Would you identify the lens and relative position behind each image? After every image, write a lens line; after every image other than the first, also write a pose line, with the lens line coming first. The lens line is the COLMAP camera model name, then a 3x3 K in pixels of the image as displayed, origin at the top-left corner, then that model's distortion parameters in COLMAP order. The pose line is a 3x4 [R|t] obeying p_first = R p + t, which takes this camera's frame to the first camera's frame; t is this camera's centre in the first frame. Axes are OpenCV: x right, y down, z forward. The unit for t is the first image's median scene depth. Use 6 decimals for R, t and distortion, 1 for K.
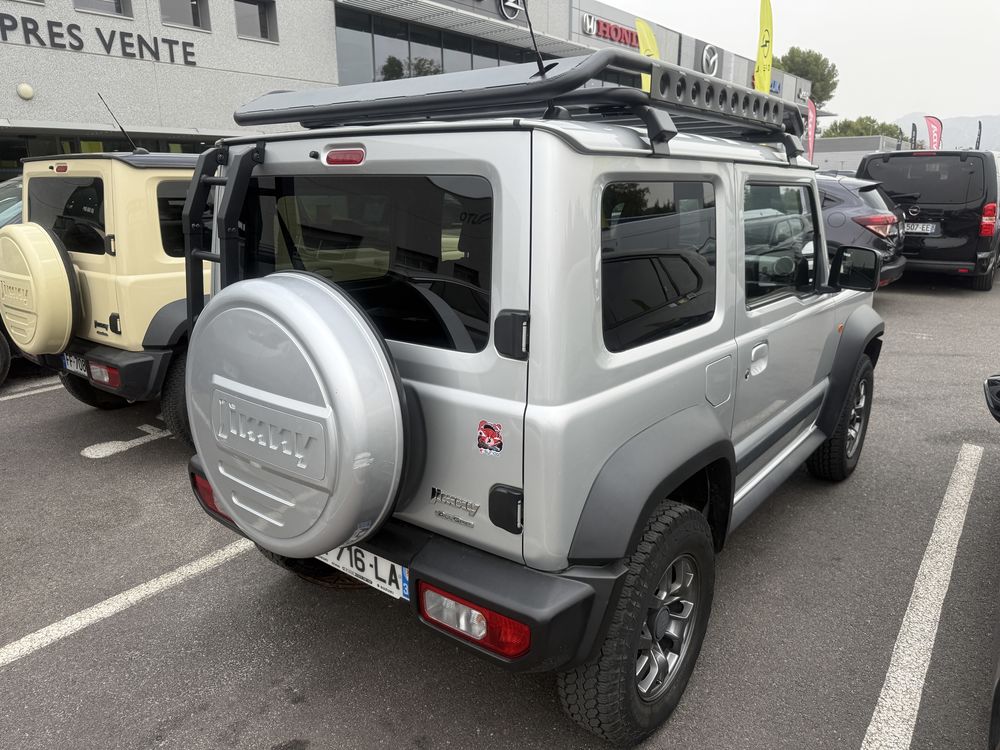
lens RADIAL K [[715.1, 0, 500.0], [0, 715.1, 375.0], [0, 0, 1]] dist [0.008111, -0.007590]
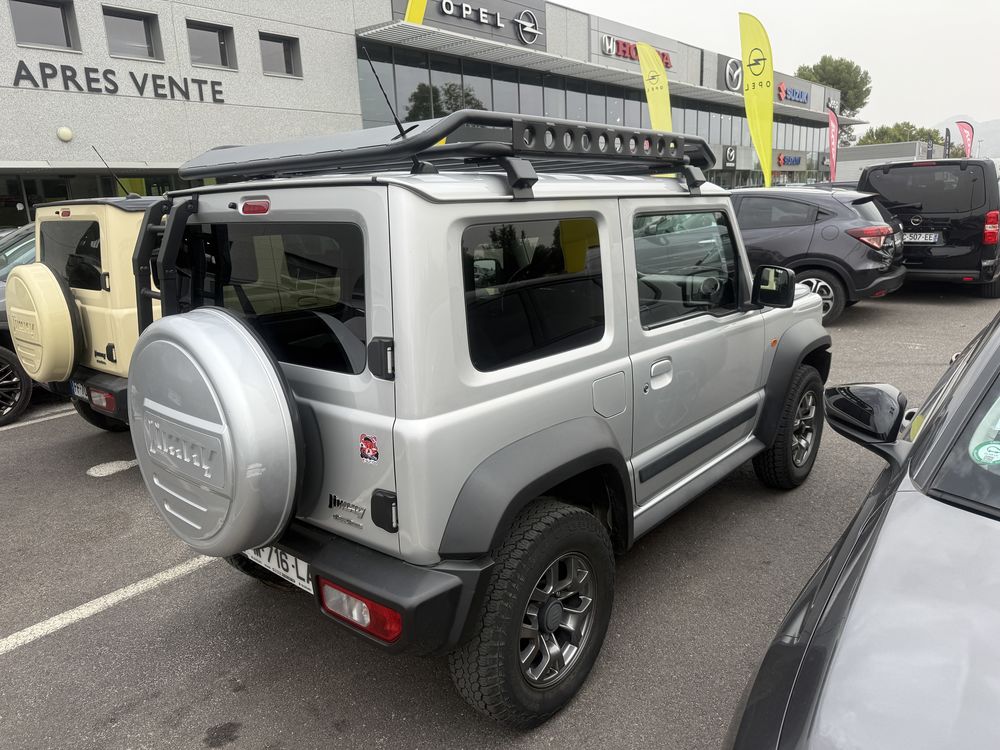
lens RADIAL K [[715.1, 0, 500.0], [0, 715.1, 375.0], [0, 0, 1]] dist [0.008111, -0.007590]
pose [[0.998344, -0.020397, -0.053789, 0.129875], [0.019052, 0.999496, -0.025395, 0.001247], [0.054280, 0.024328, 0.998229, -0.068678]]
